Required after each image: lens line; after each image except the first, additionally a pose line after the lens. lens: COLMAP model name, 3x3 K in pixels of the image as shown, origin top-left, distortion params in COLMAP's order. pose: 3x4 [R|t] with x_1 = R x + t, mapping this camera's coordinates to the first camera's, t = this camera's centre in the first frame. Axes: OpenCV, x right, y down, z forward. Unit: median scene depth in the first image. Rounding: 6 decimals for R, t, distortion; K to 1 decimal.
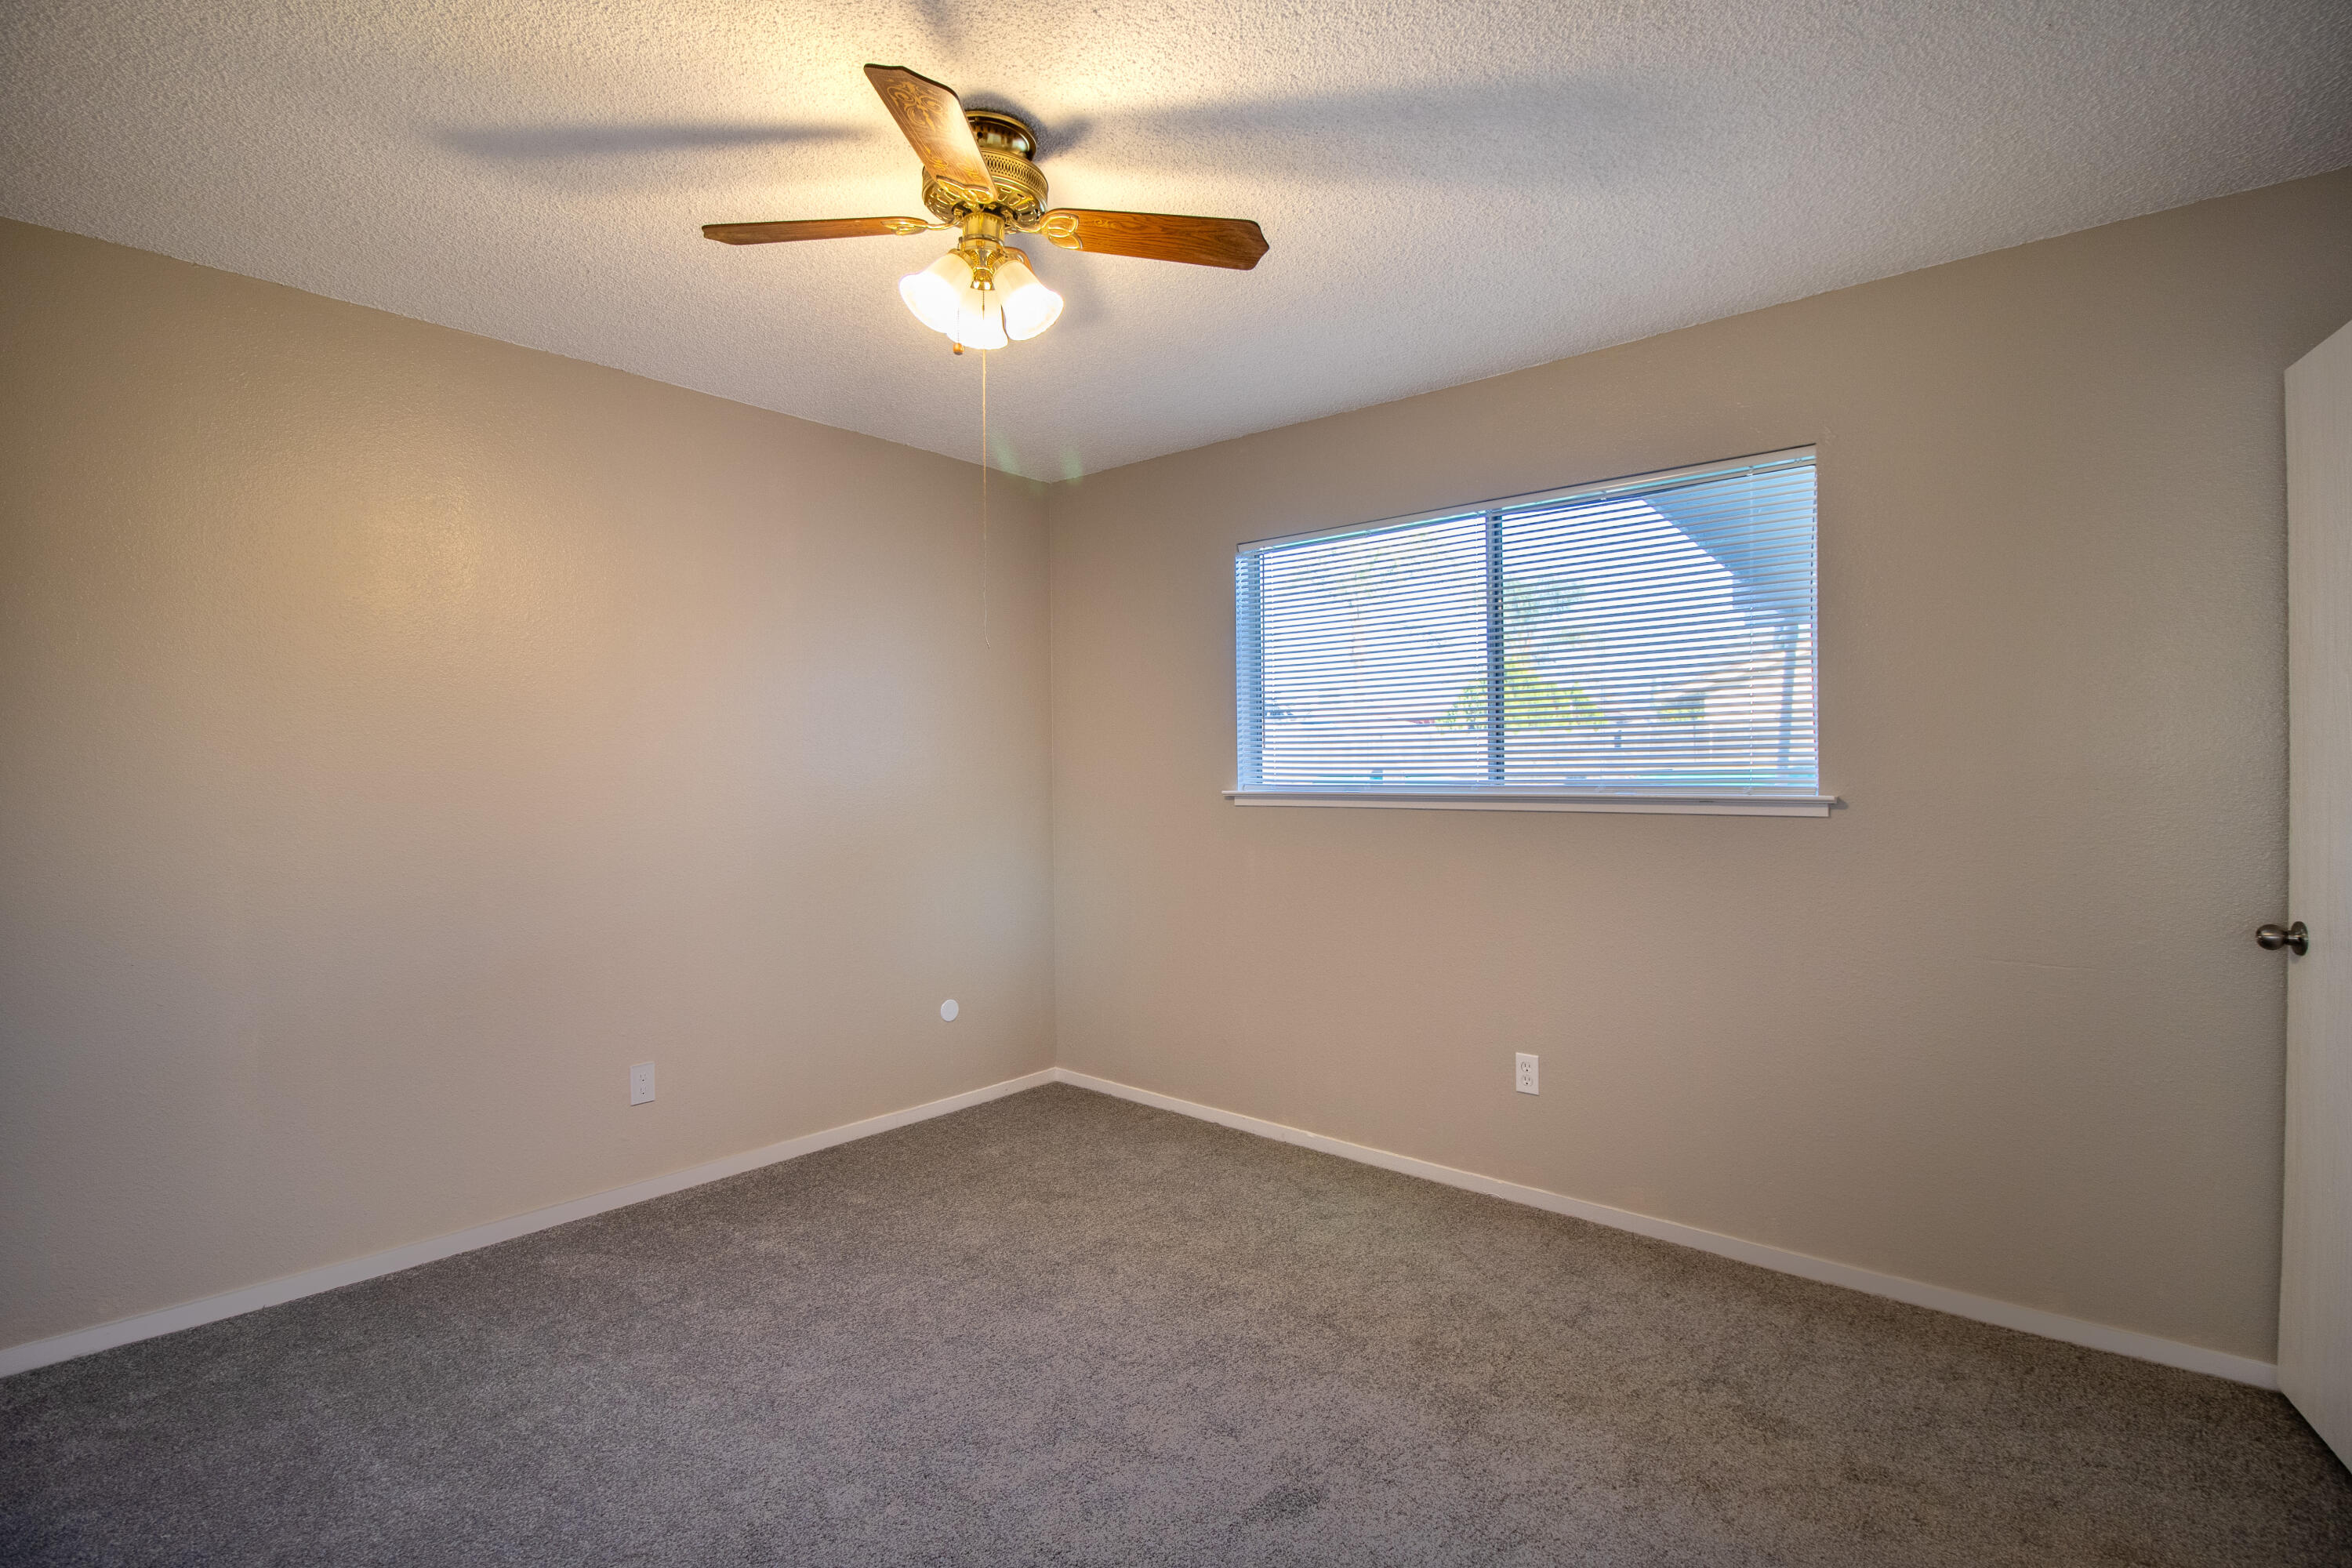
lens RADIAL K [[1141.8, 0, 1161.4], [0, 1141.8, 790.5], [0, 0, 1]] dist [0.000483, -0.017798]
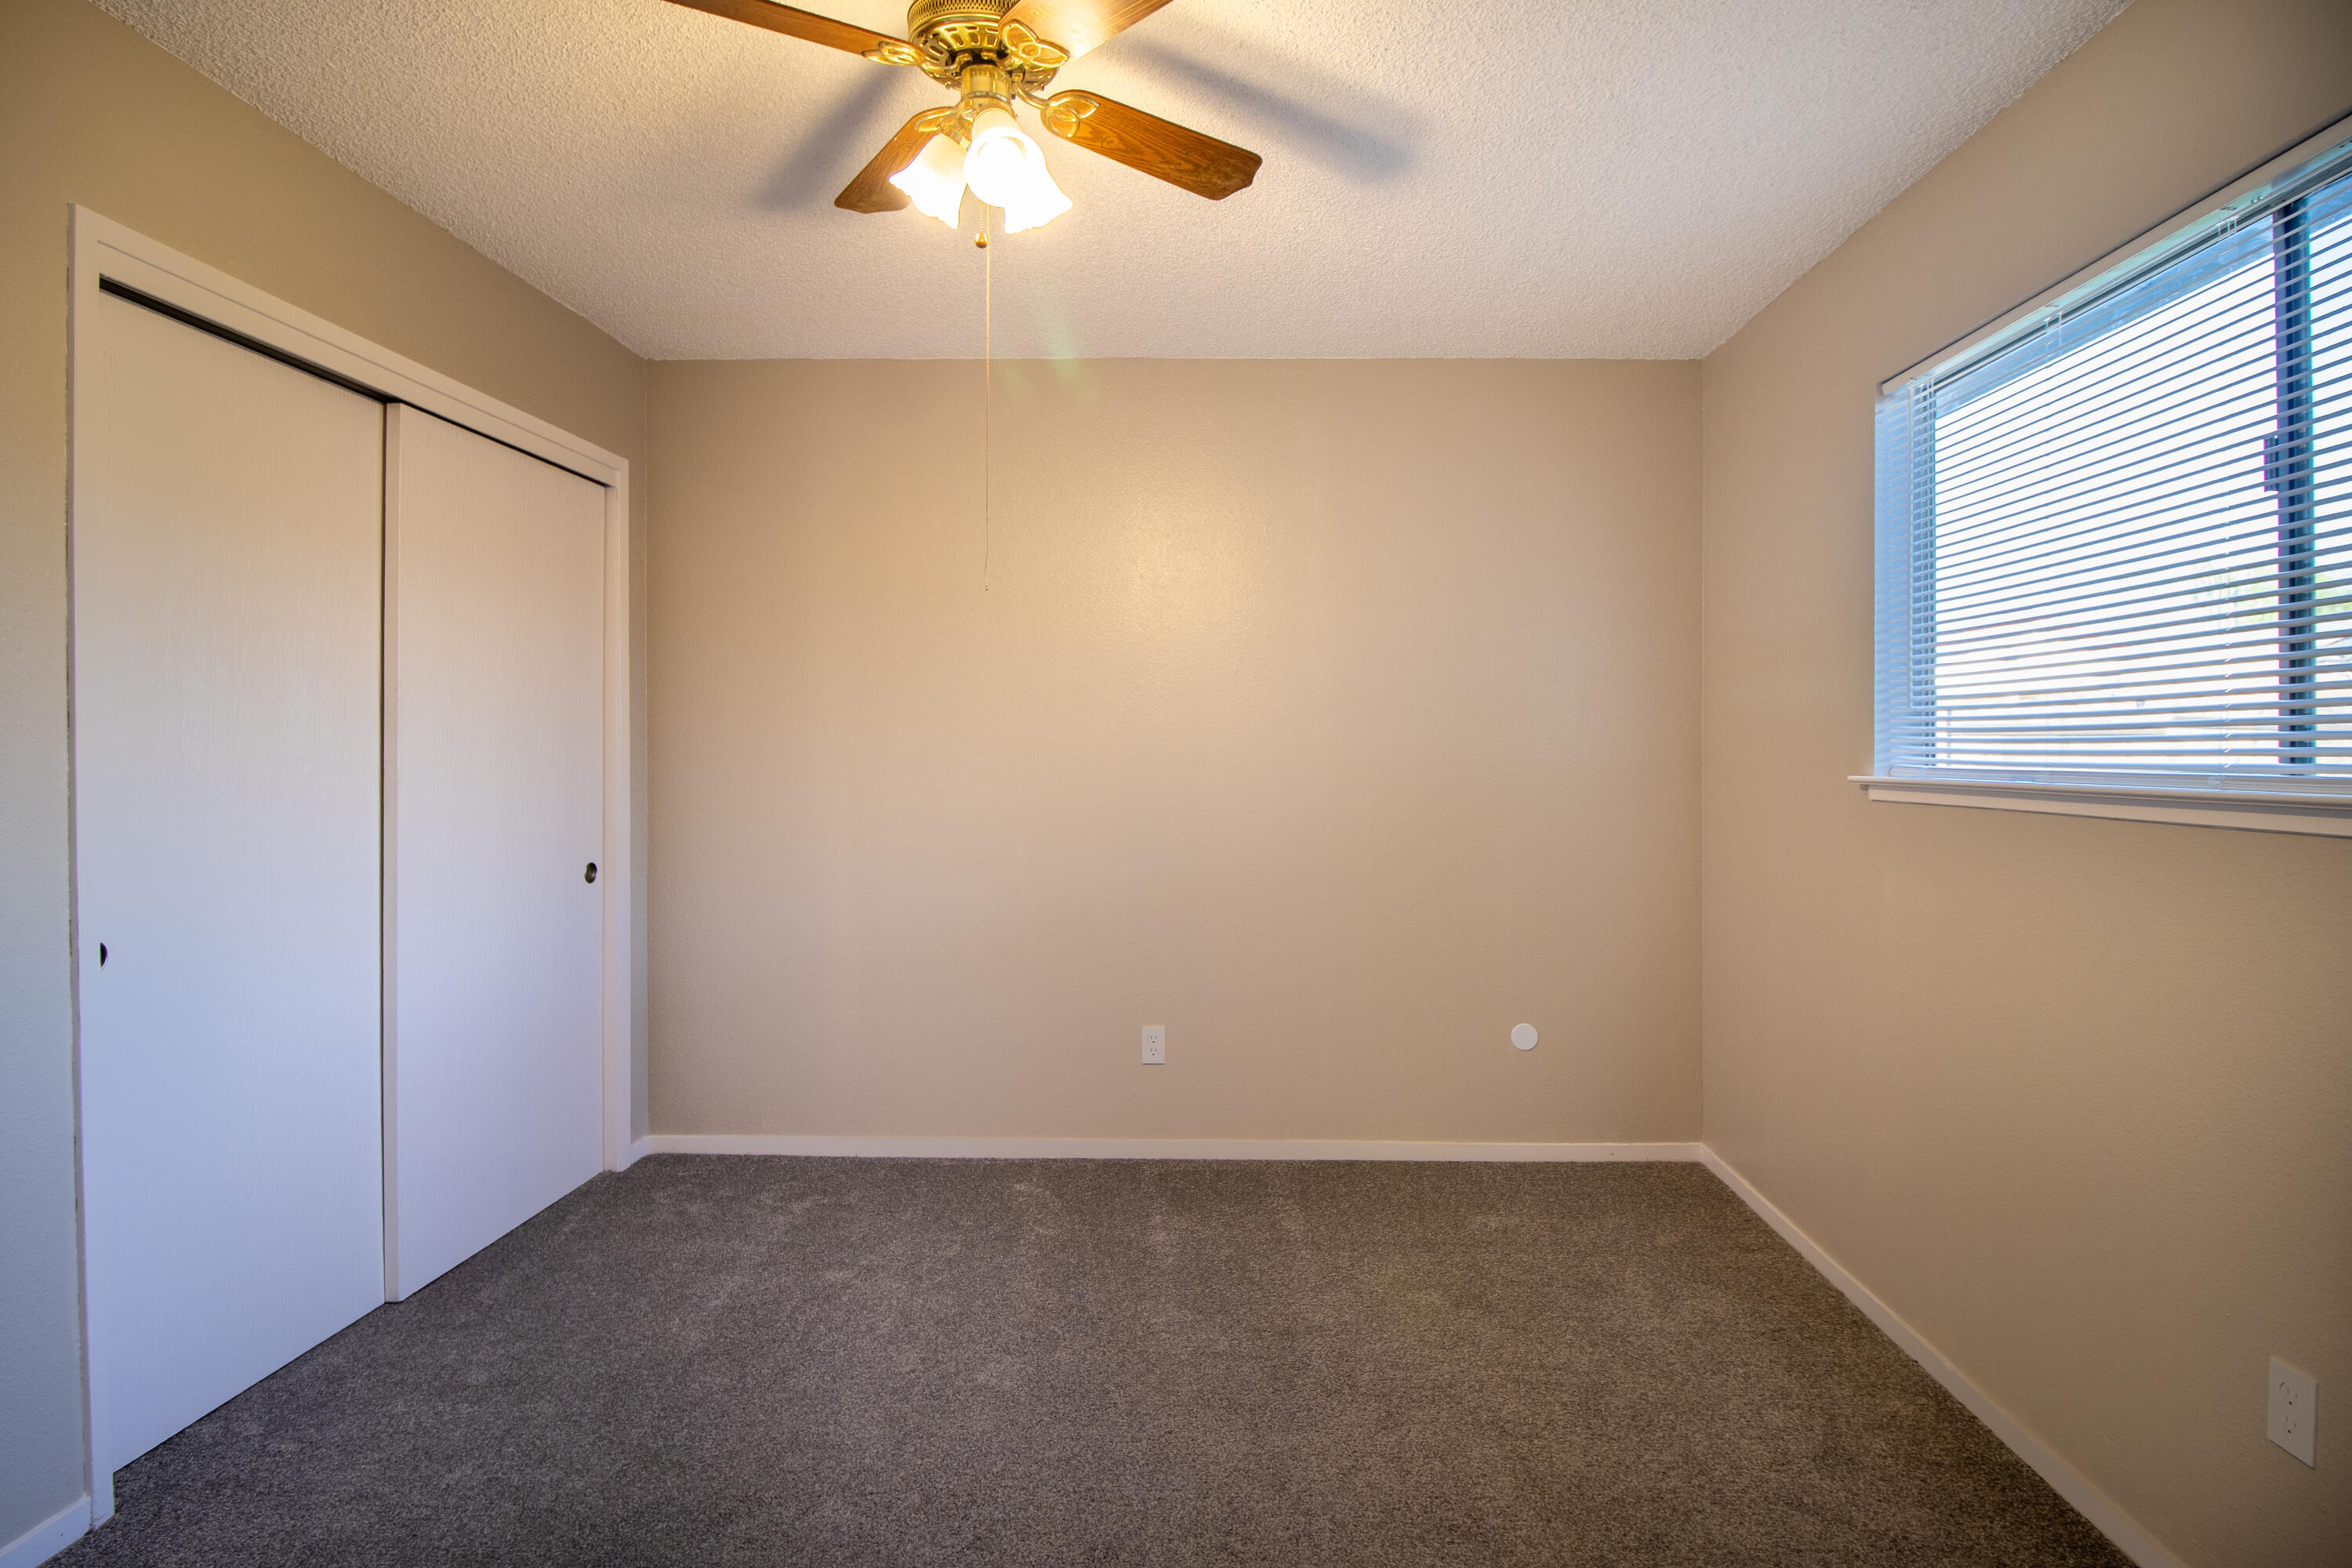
lens RADIAL K [[1141.8, 0, 1161.4], [0, 1141.8, 790.5], [0, 0, 1]] dist [0.000483, -0.017798]
pose [[0.626296, 0.029364, -0.779032, 0.321427], [-0.011408, 0.999529, 0.028504, -0.005665], [0.779502, -0.008965, 0.626336, 0.324934]]
